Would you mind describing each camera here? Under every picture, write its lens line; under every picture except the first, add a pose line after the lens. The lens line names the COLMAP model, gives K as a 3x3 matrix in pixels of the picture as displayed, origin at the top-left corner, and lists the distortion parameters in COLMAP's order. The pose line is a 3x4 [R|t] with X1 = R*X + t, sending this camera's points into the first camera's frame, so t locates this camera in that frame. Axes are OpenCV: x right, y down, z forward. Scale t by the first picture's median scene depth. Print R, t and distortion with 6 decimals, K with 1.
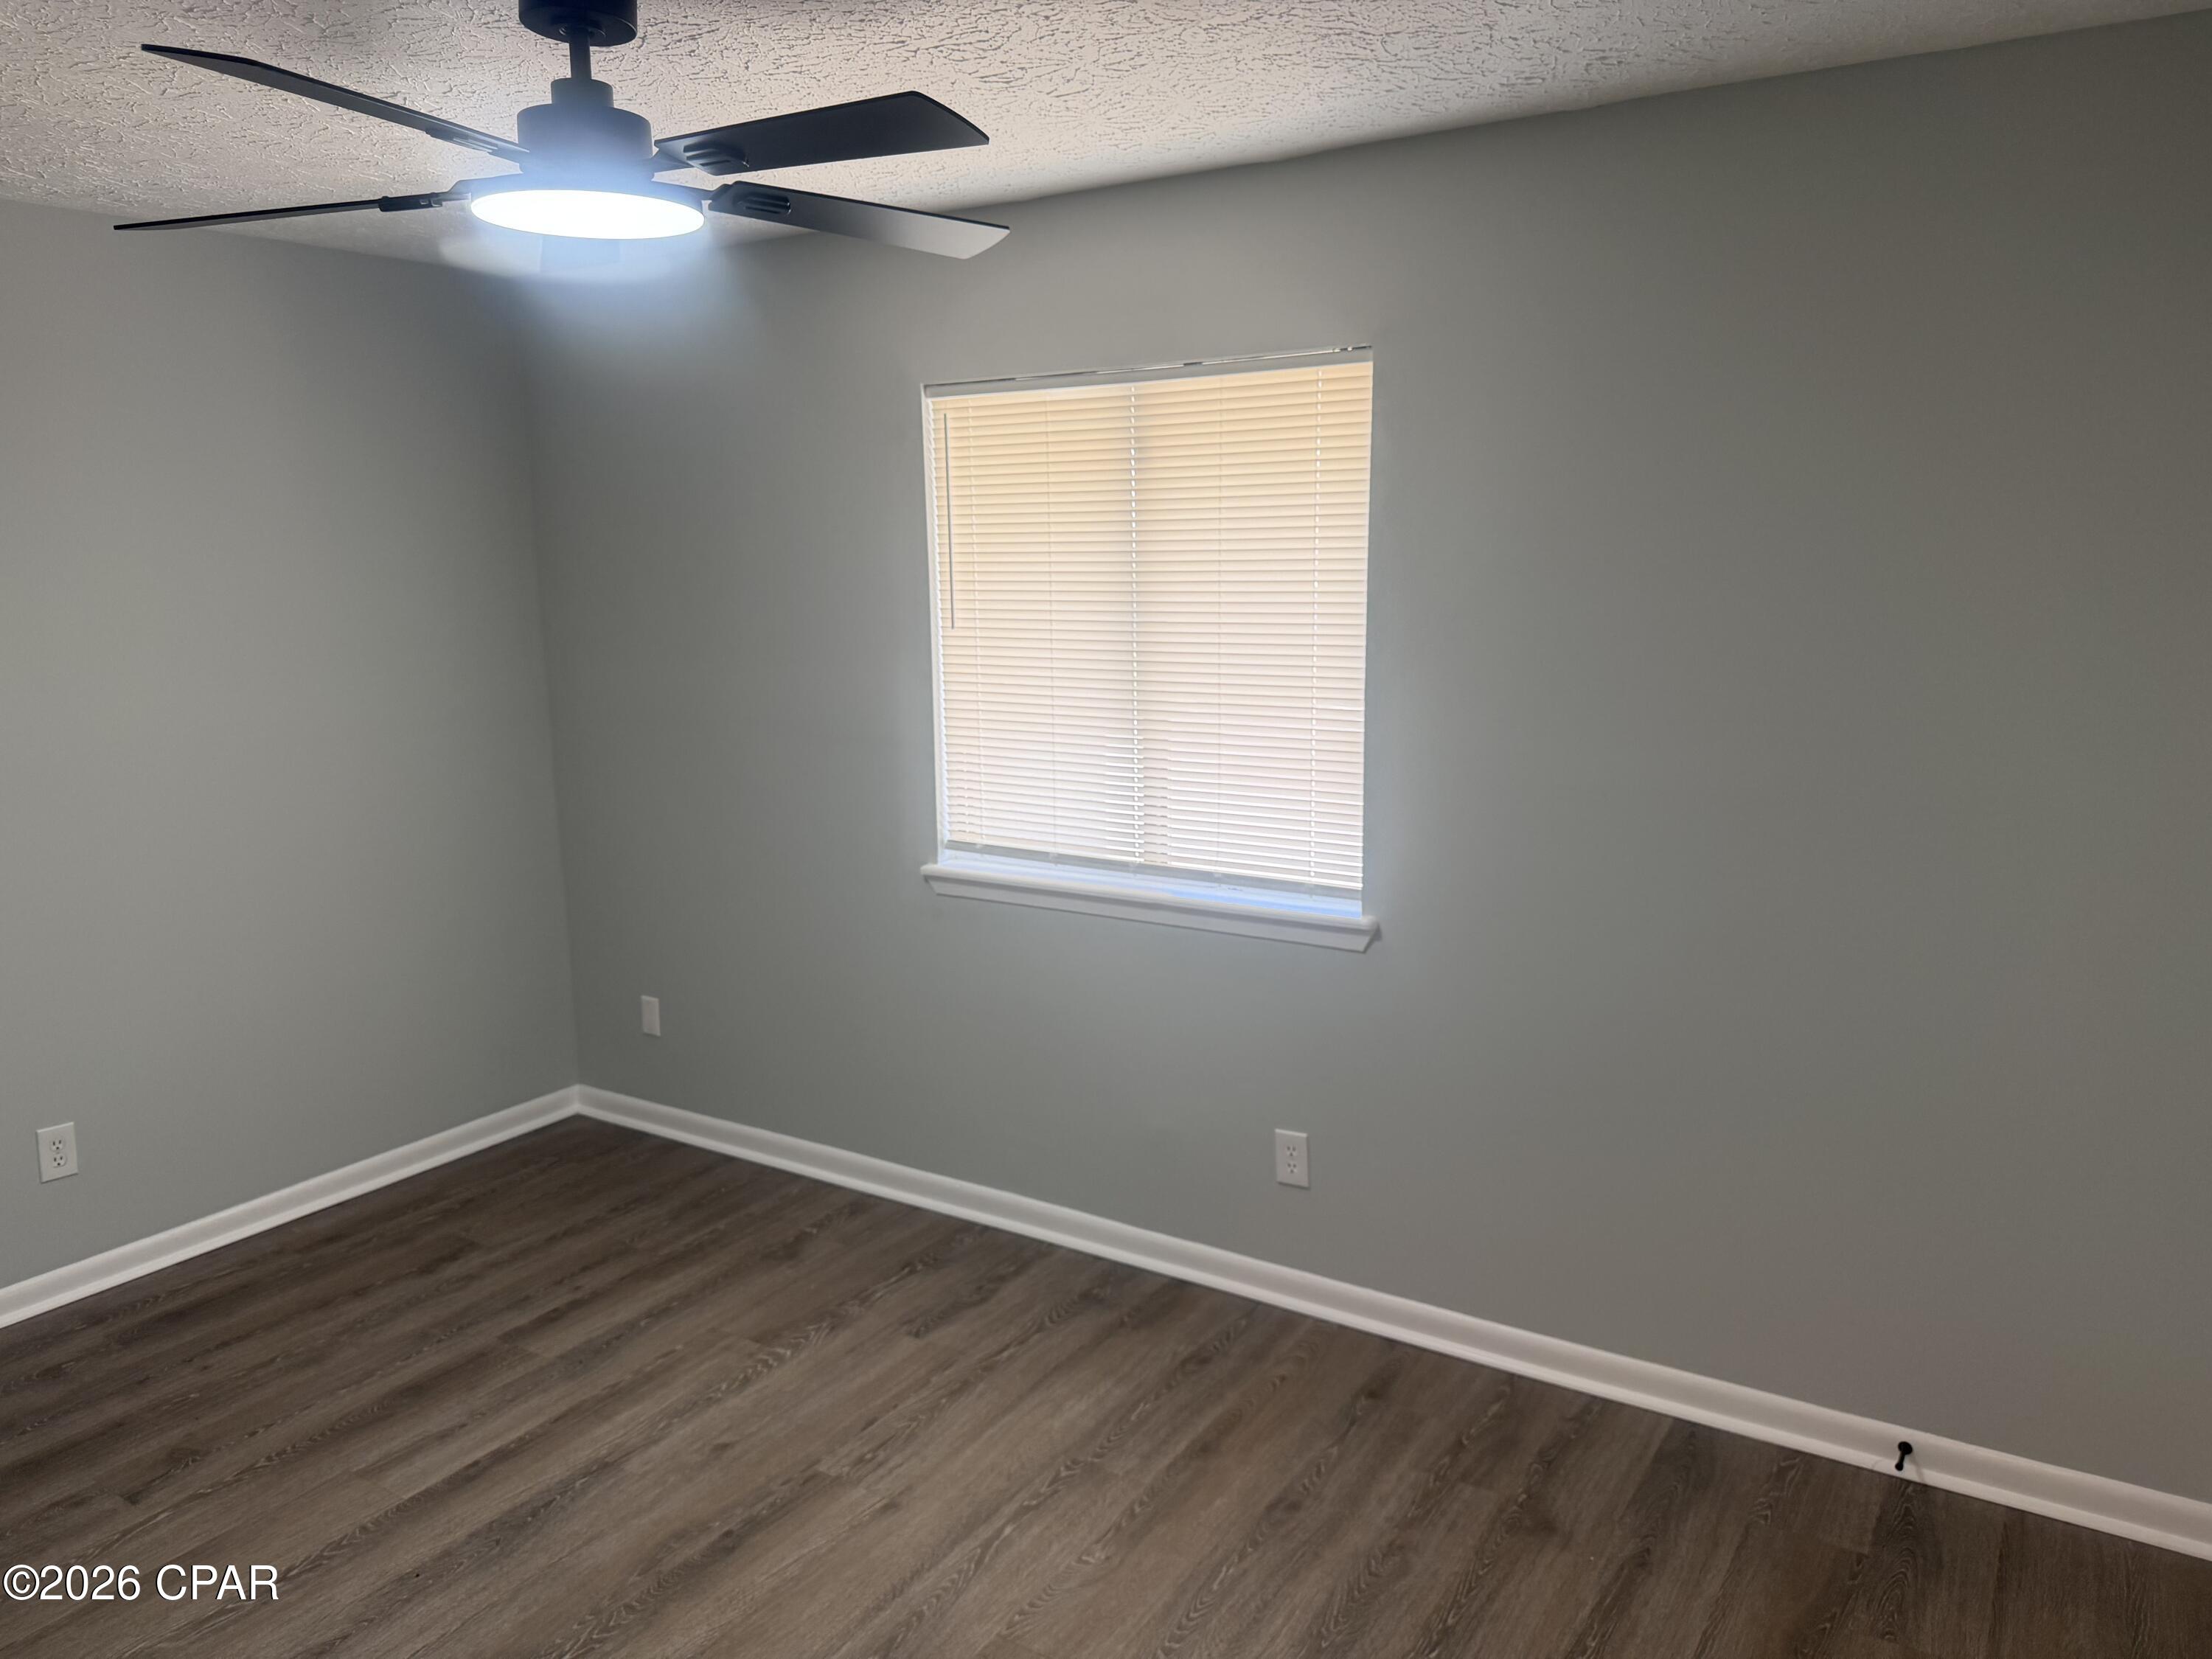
lens RADIAL K [[1577.6, 0, 1103.6], [0, 1577.6, 838.5], [0, 0, 1]] dist [0.086497, -0.072039]
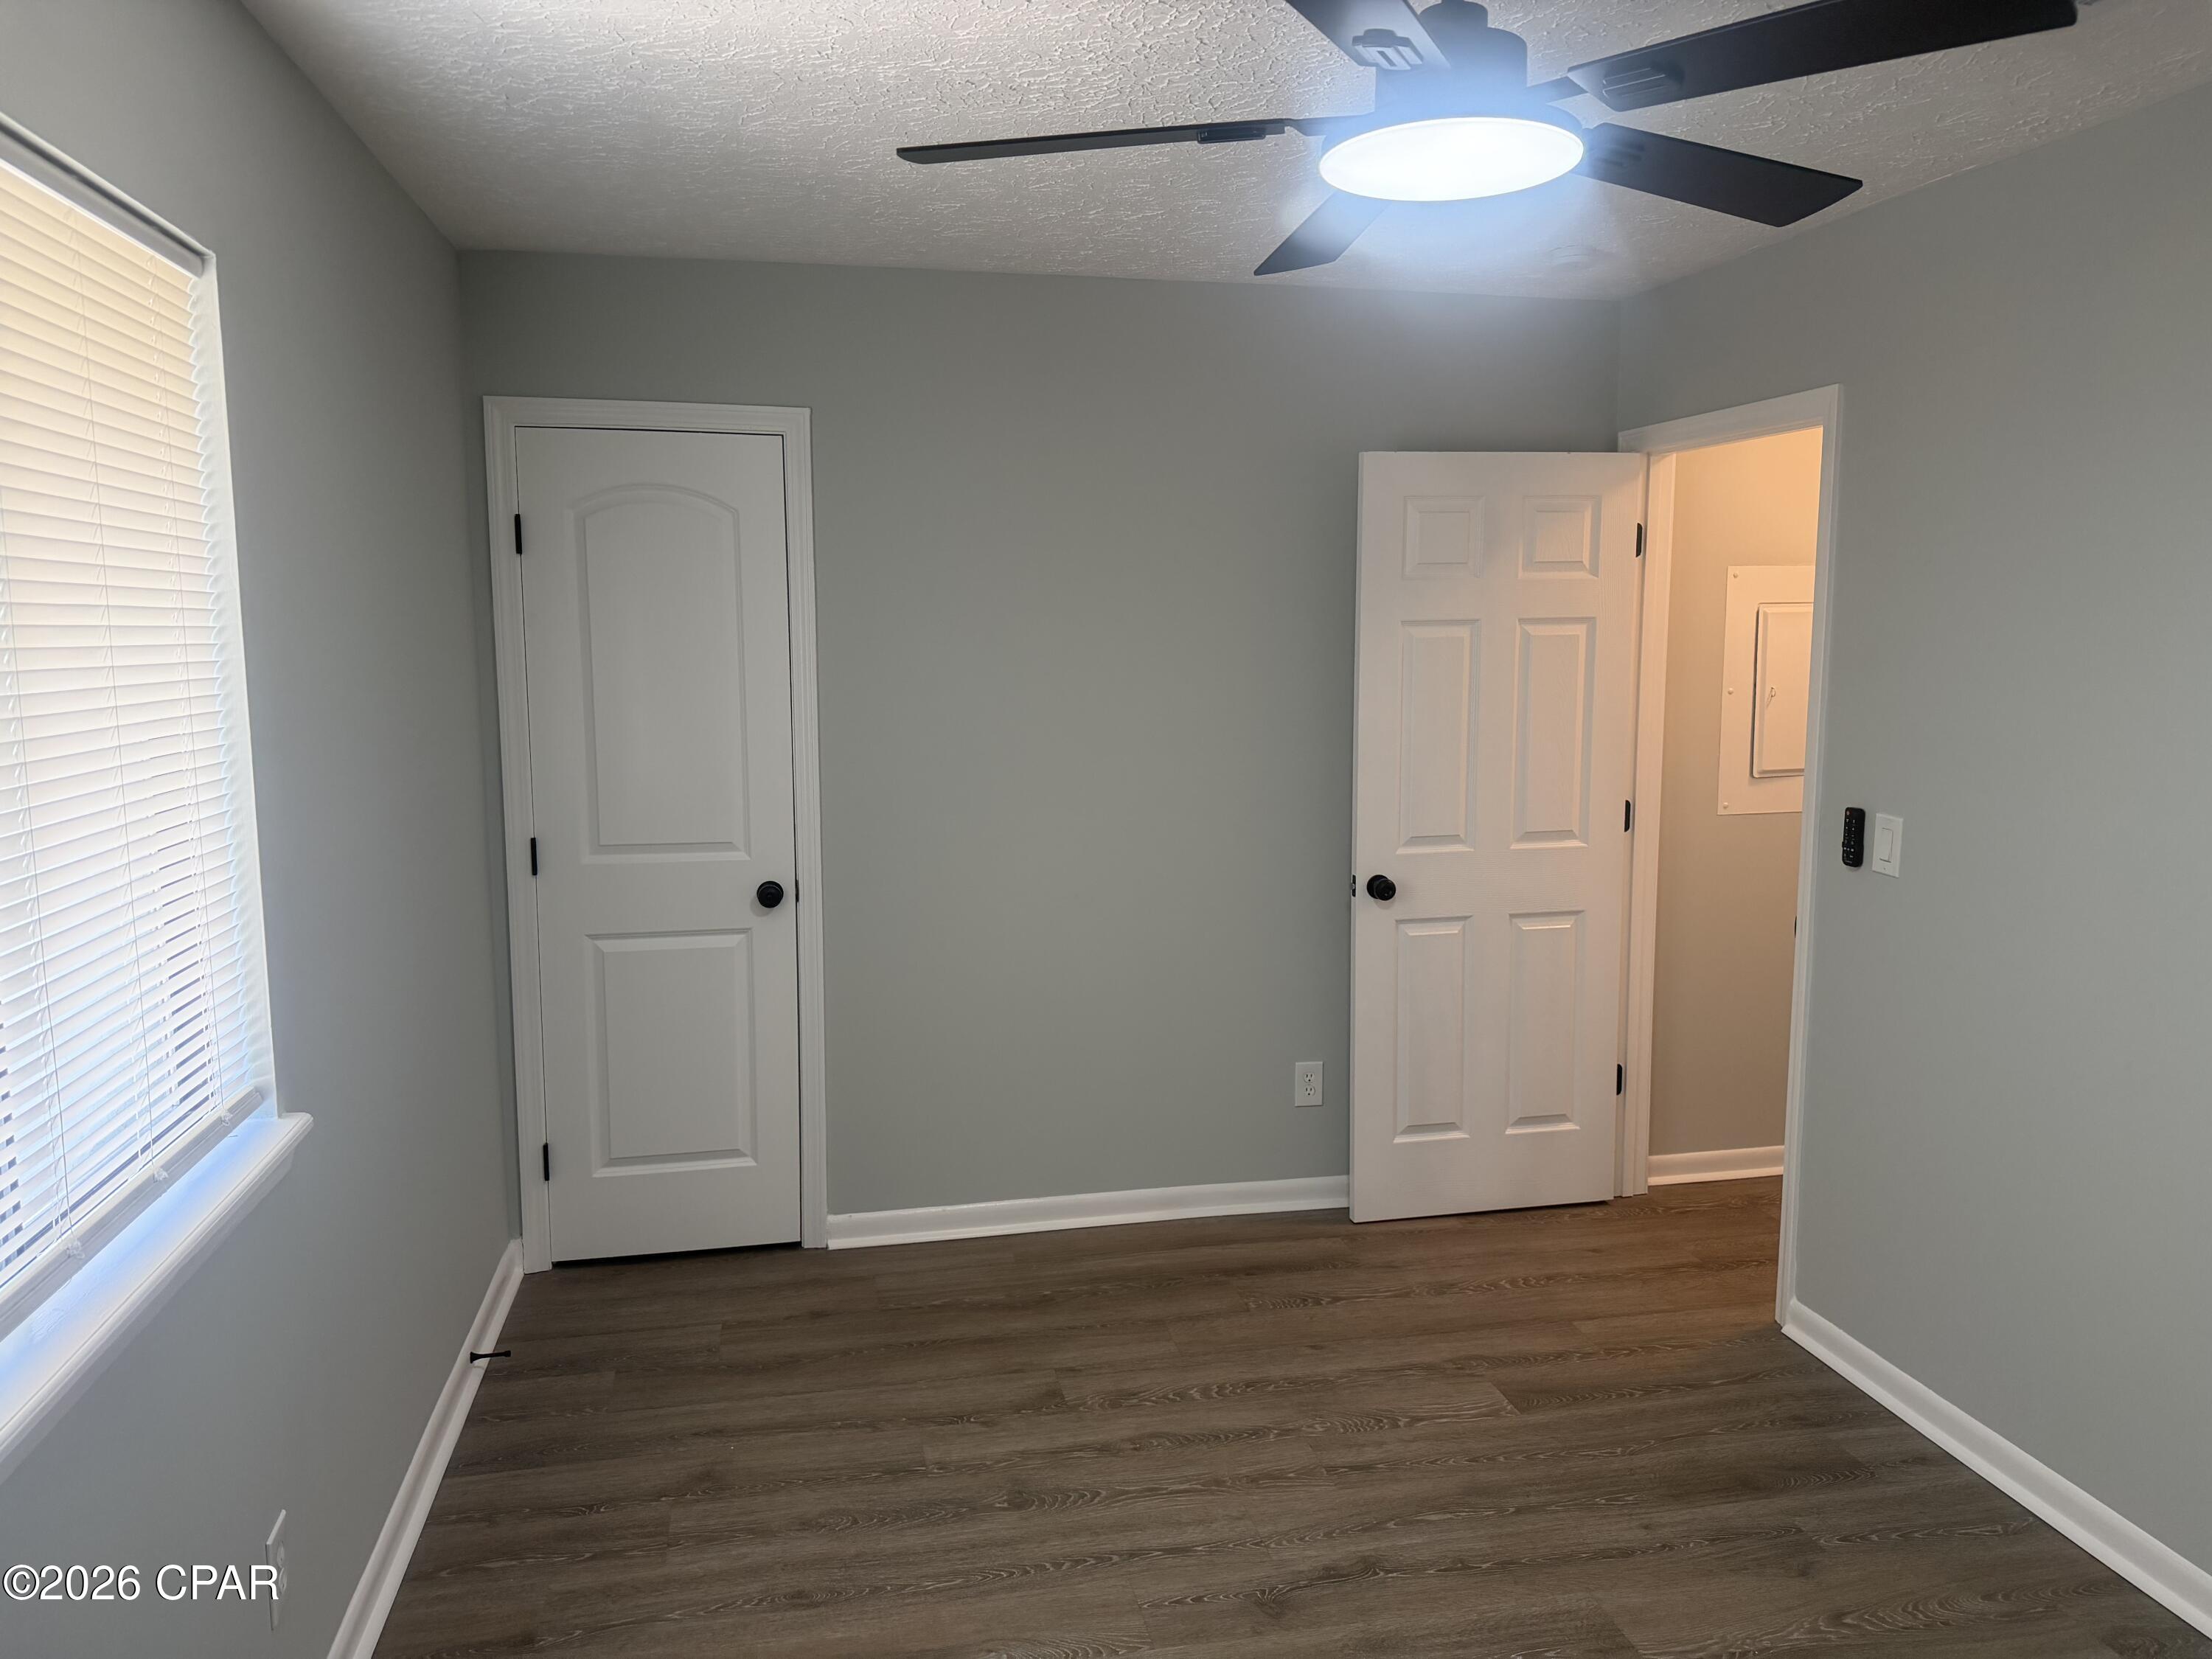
lens RADIAL K [[1577.6, 0, 1100.2], [0, 1577.6, 818.4], [0, 0, 1]] dist [0.086497, -0.072039]
pose [[-0.695596, -0.073211, 0.714693, -0.598764], [0.136820, 0.963089, 0.231820, -0.198630], [-0.705285, 0.259037, -0.659904, 1.286933]]
